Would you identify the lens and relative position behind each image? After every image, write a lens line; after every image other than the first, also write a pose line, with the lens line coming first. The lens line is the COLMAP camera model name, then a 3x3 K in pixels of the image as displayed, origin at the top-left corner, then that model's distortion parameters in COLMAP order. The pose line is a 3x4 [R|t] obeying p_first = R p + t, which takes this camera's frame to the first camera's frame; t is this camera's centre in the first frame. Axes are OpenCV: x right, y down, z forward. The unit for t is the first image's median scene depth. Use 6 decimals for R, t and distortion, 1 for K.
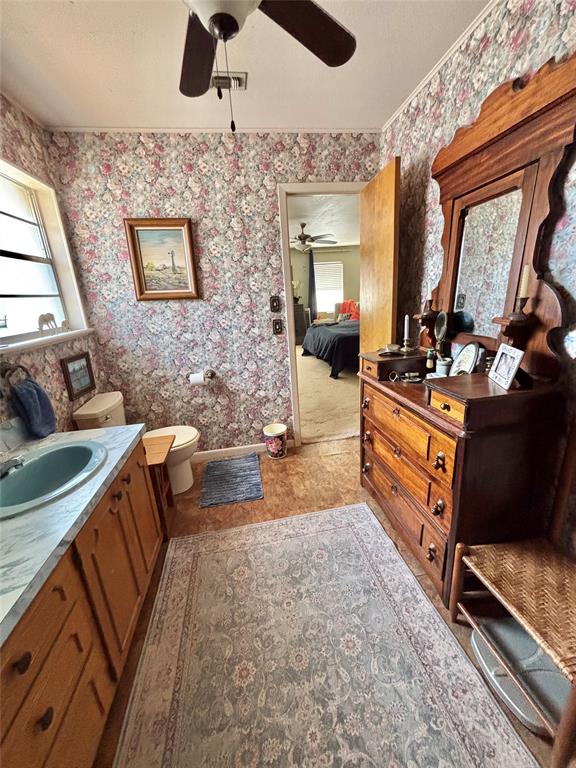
lens RADIAL K [[310.7, 0, 288.1], [0, 310.7, 384.2], [0, 0, 1]] dist [-0.002025, 0.000070]
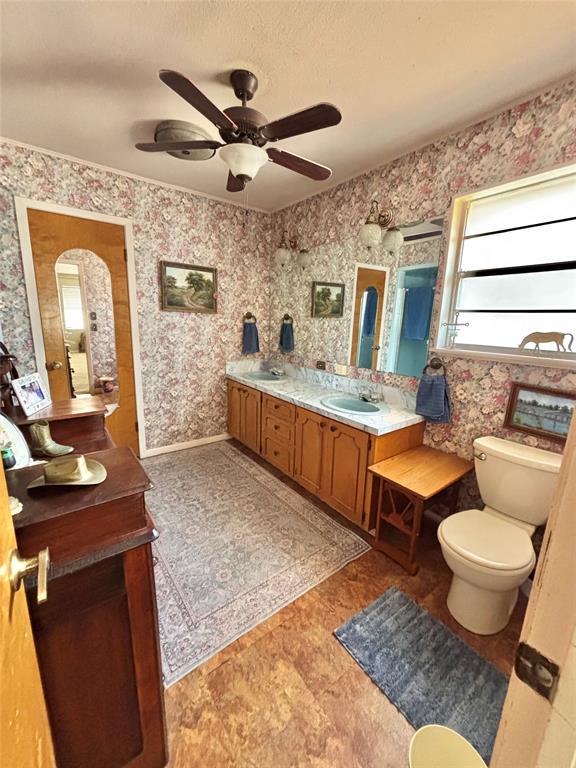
lens RADIAL K [[310.7, 0, 288.3], [0, 310.7, 385.8], [0, 0, 1]] dist [-0.002025, 0.000070]
pose [[-0.886932, 0.135162, -0.441681, 0.265669], [-0.104914, 0.872285, 0.477610, -0.460413], [0.449827, 0.469946, -0.759478, 1.493605]]
